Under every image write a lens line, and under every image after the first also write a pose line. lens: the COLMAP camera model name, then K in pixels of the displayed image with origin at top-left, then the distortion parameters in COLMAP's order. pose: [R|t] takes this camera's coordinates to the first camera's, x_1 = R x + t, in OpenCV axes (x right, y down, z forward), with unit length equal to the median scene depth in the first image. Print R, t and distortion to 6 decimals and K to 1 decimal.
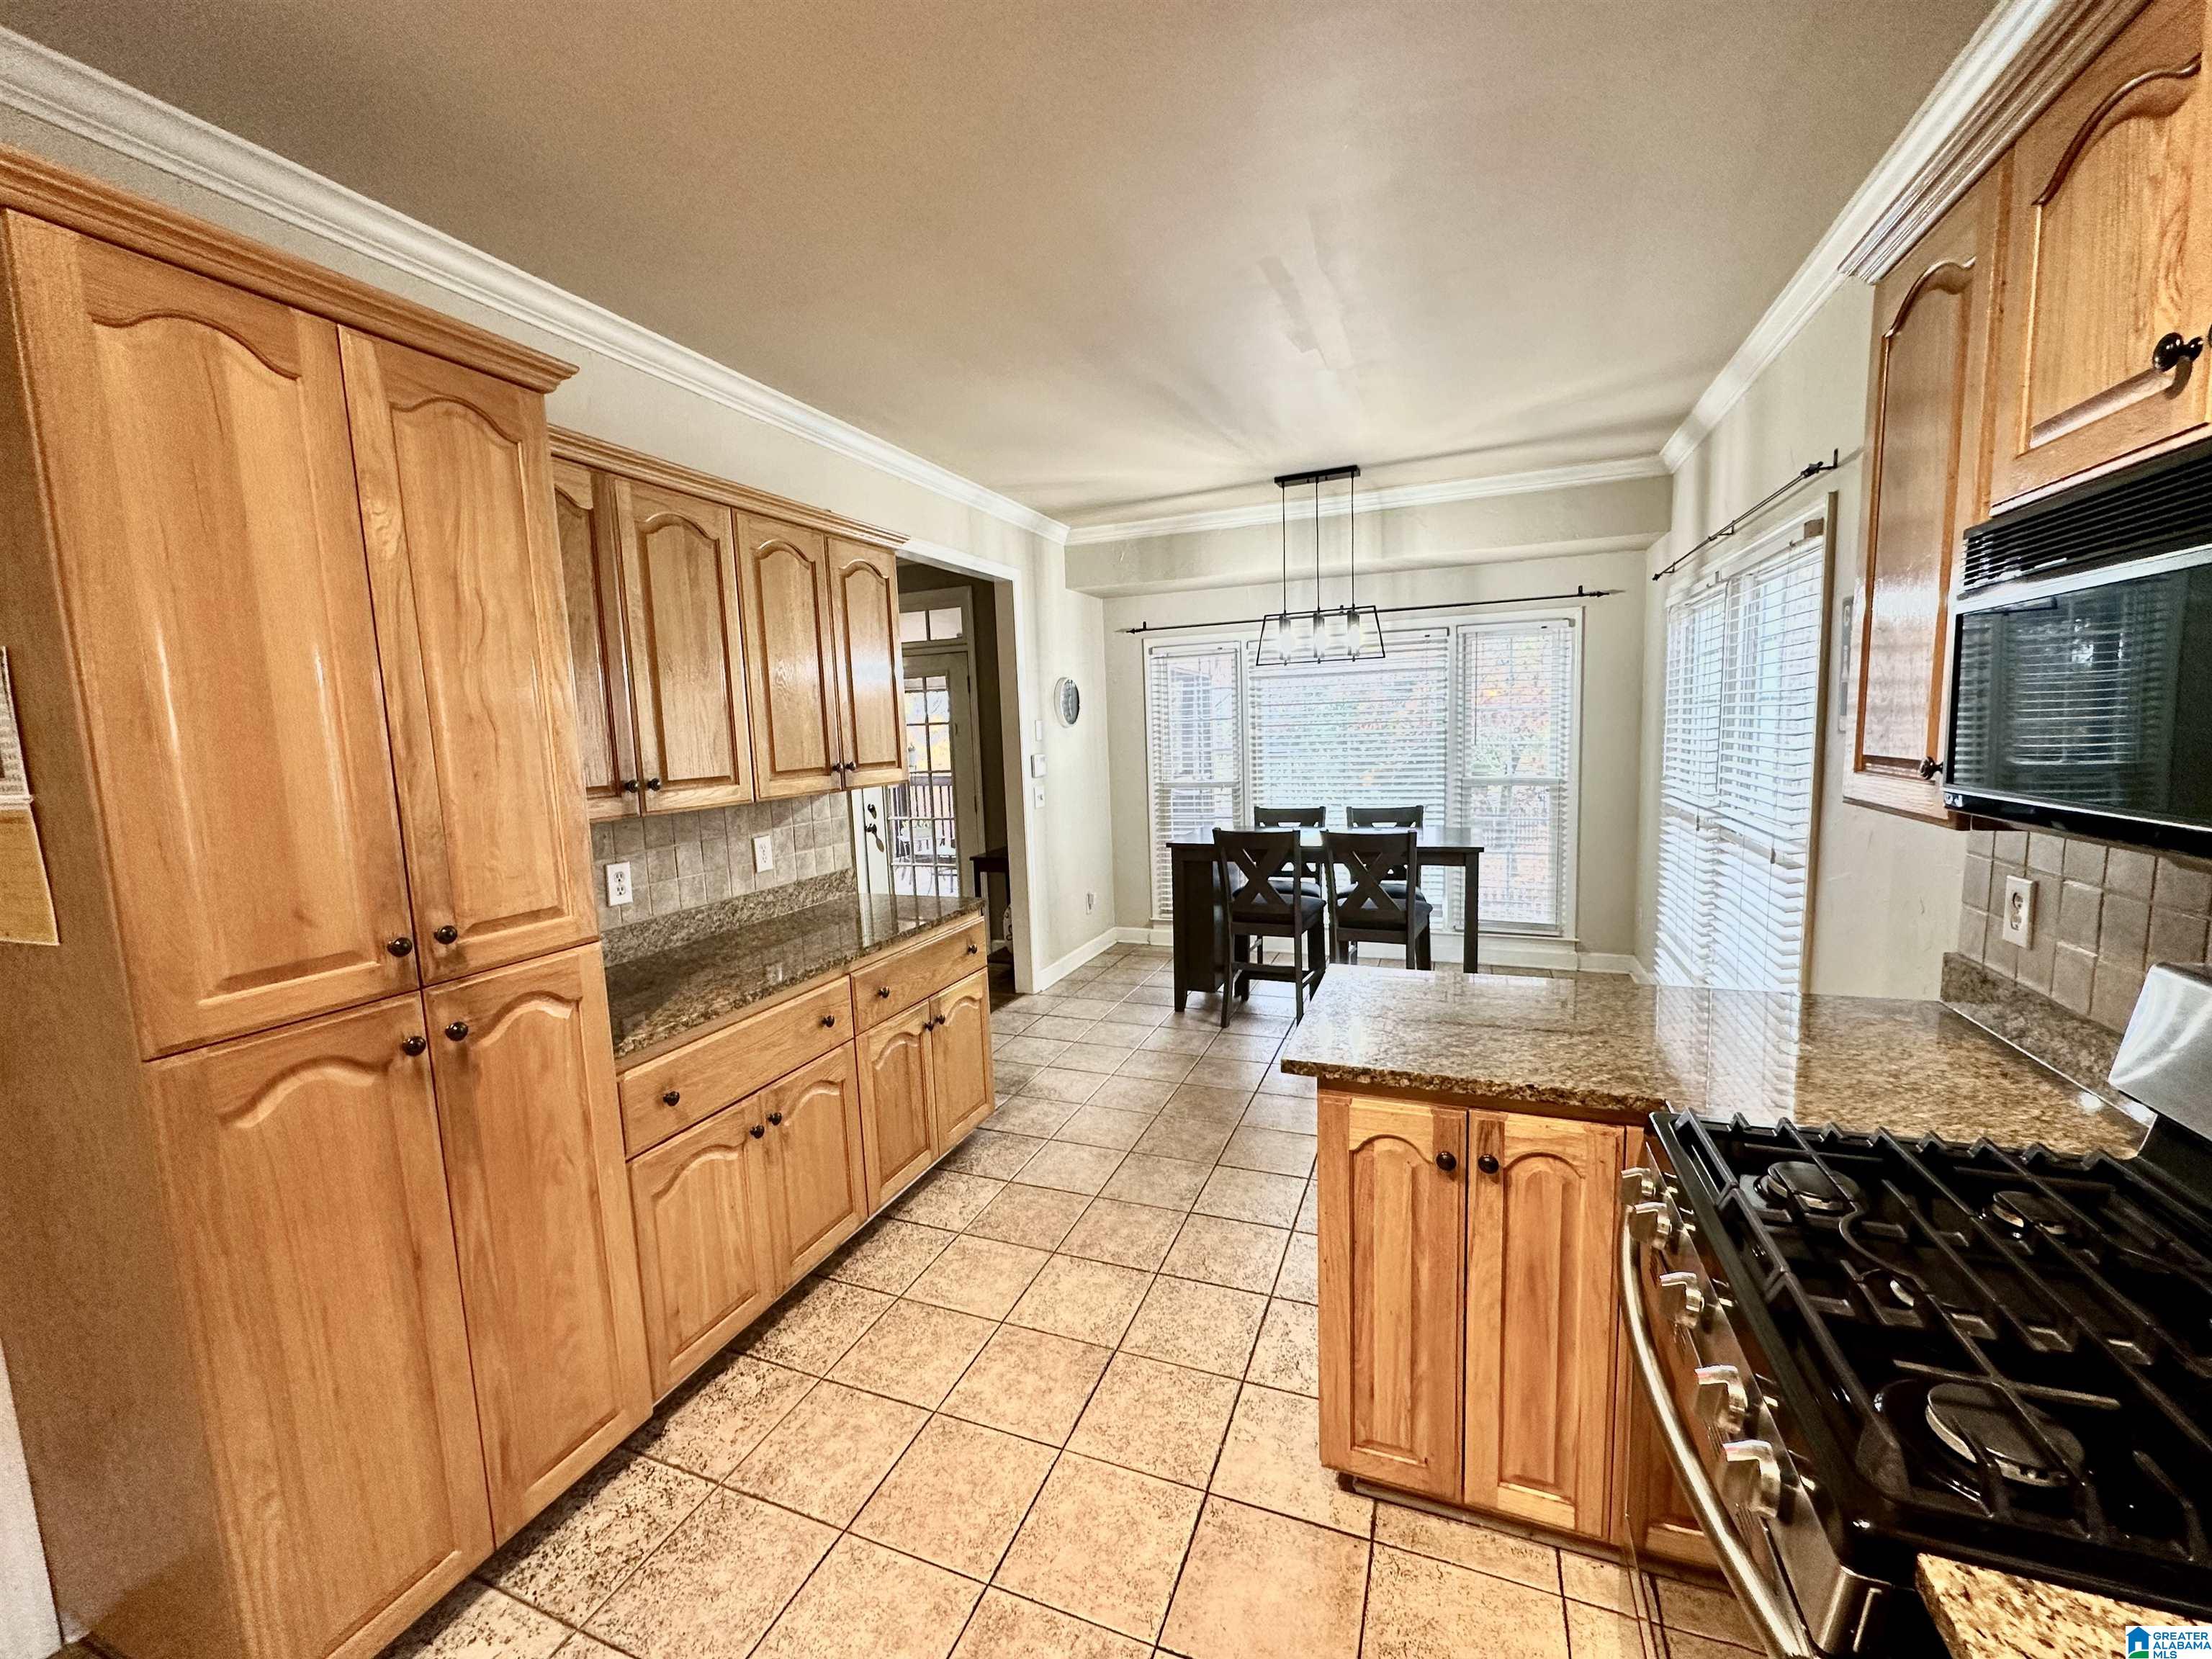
lens RADIAL K [[887.6, 0, 1105.6], [0, 887.6, 830.4], [0, 0, 1]] dist [-0.001964, -0.000030]
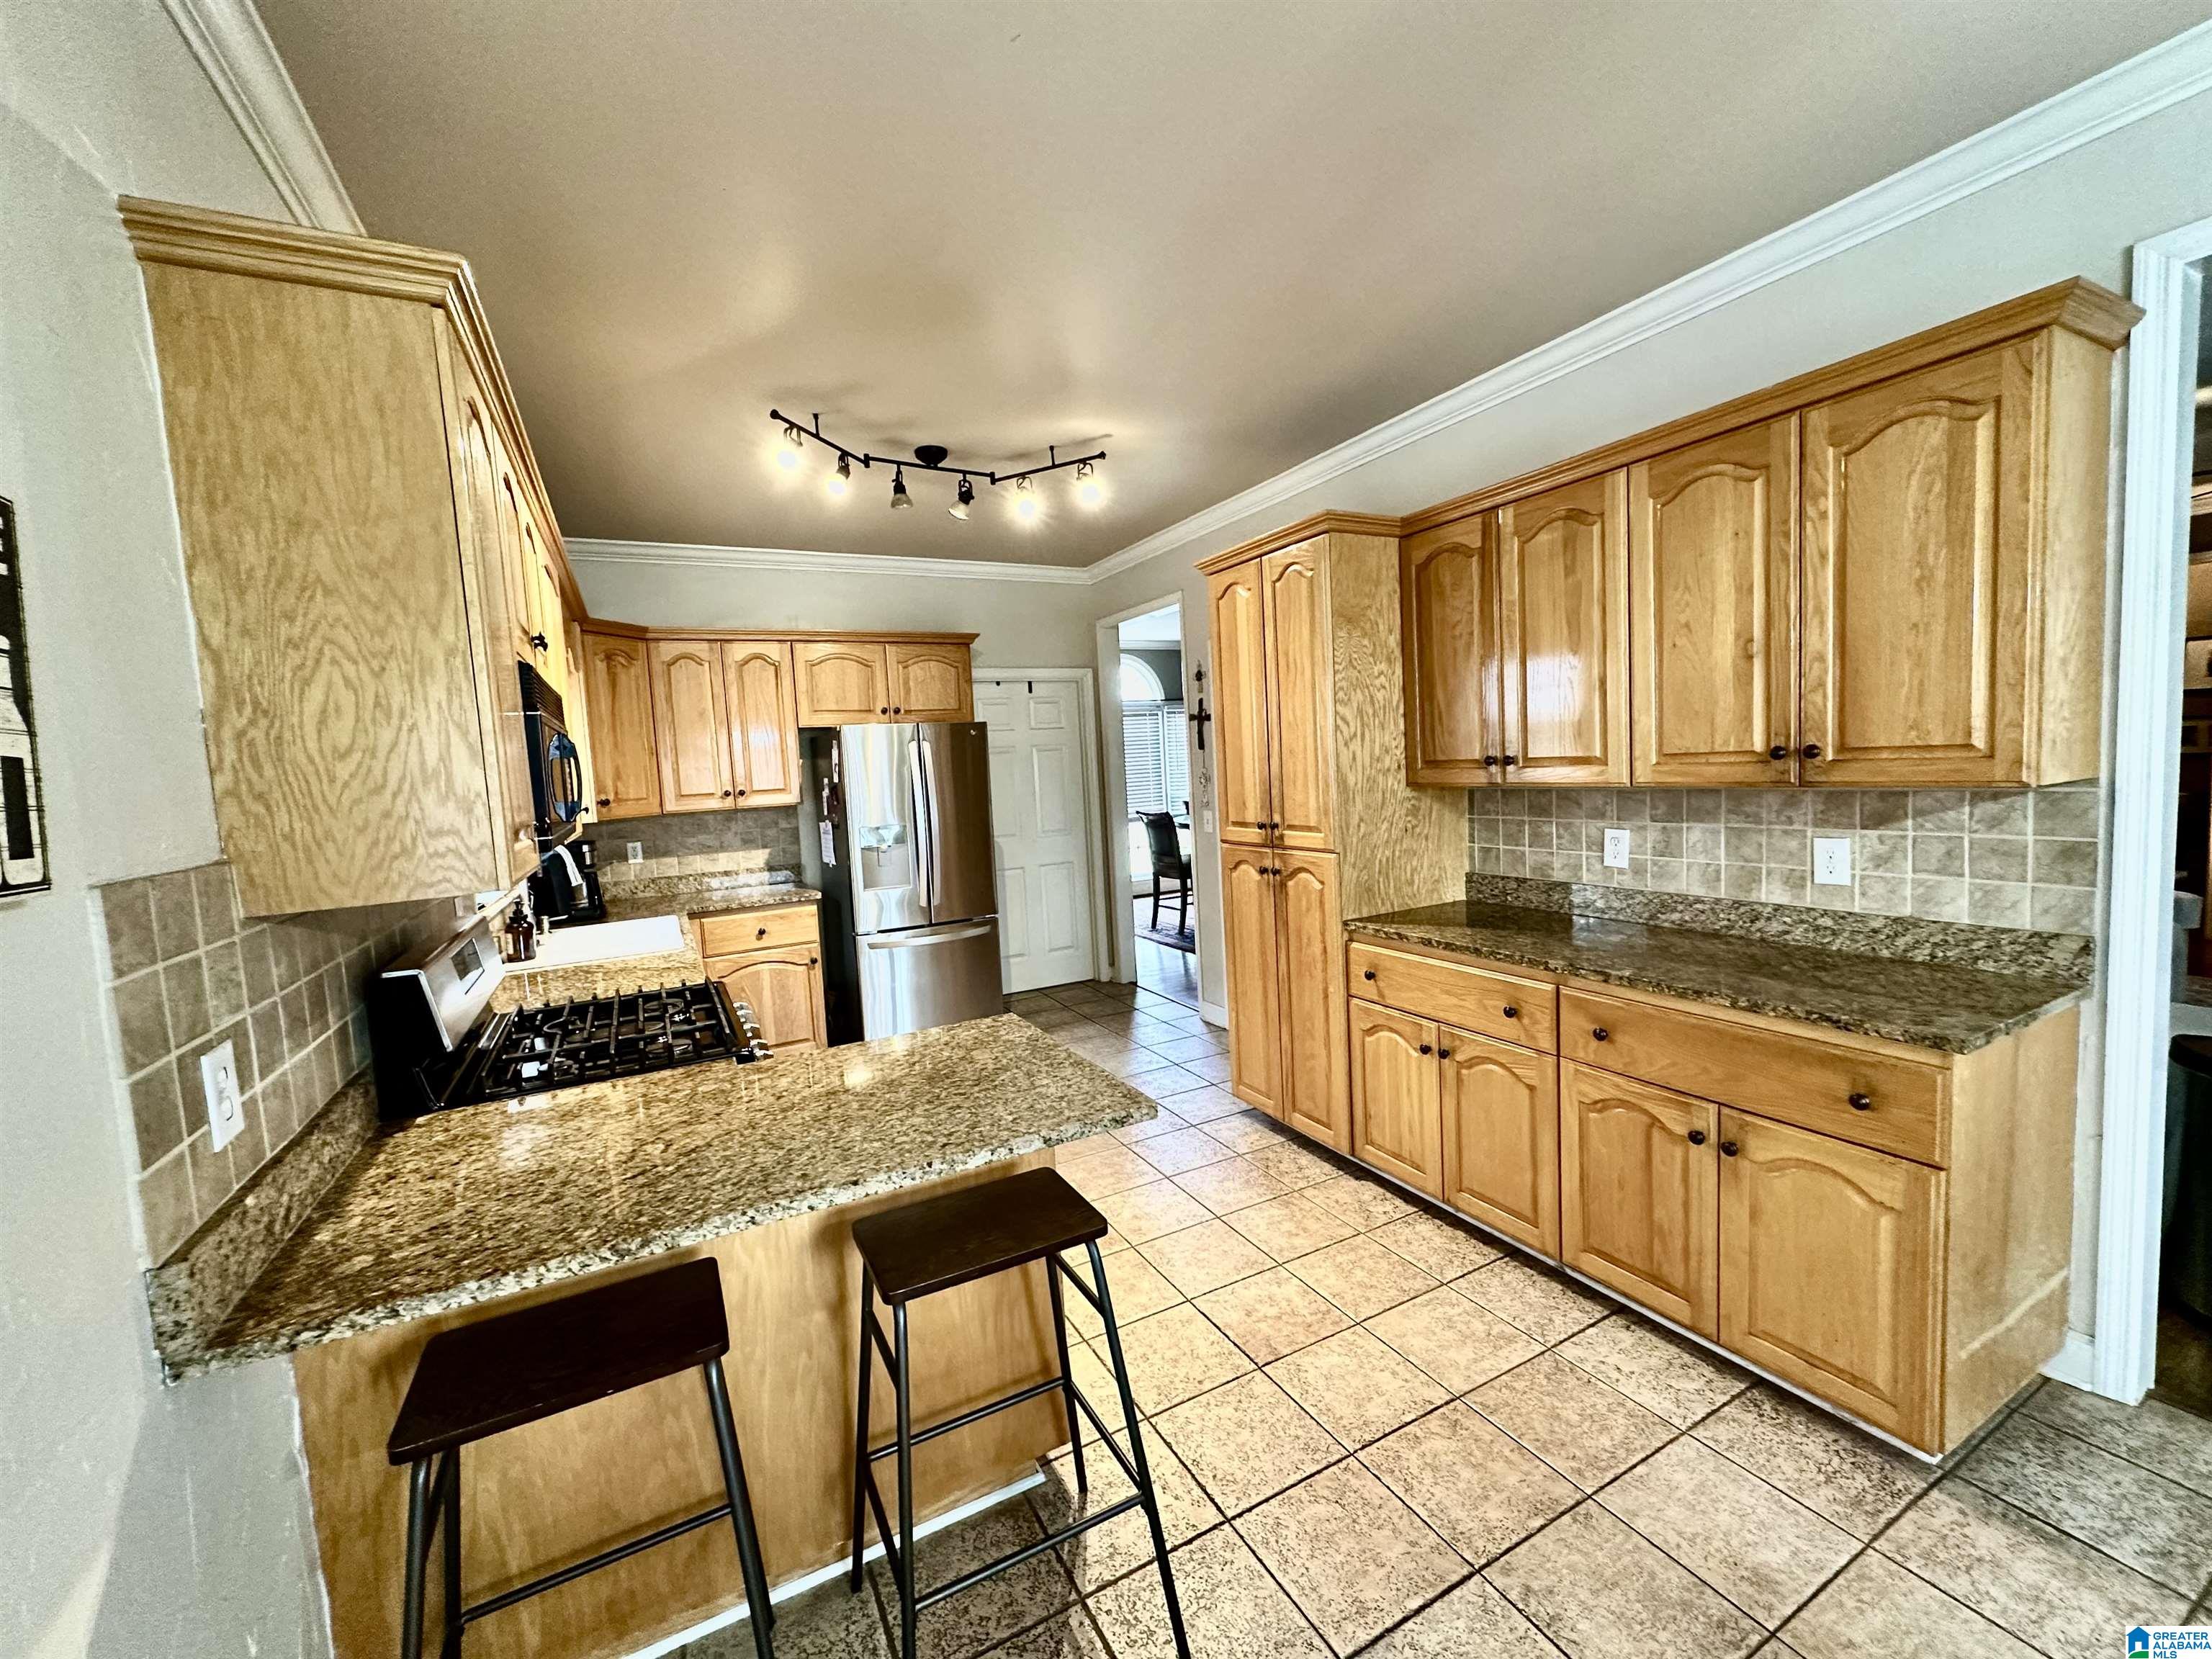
lens RADIAL K [[887.6, 0, 1104.8], [0, 887.6, 828.2], [0, 0, 1]] dist [-0.001964, -0.000030]
pose [[-0.650012, 0.135055, -0.747826, 0.749216], [-0.007669, 0.982865, 0.184169, -0.178395], [0.759885, 0.125448, -0.637838, 1.363086]]
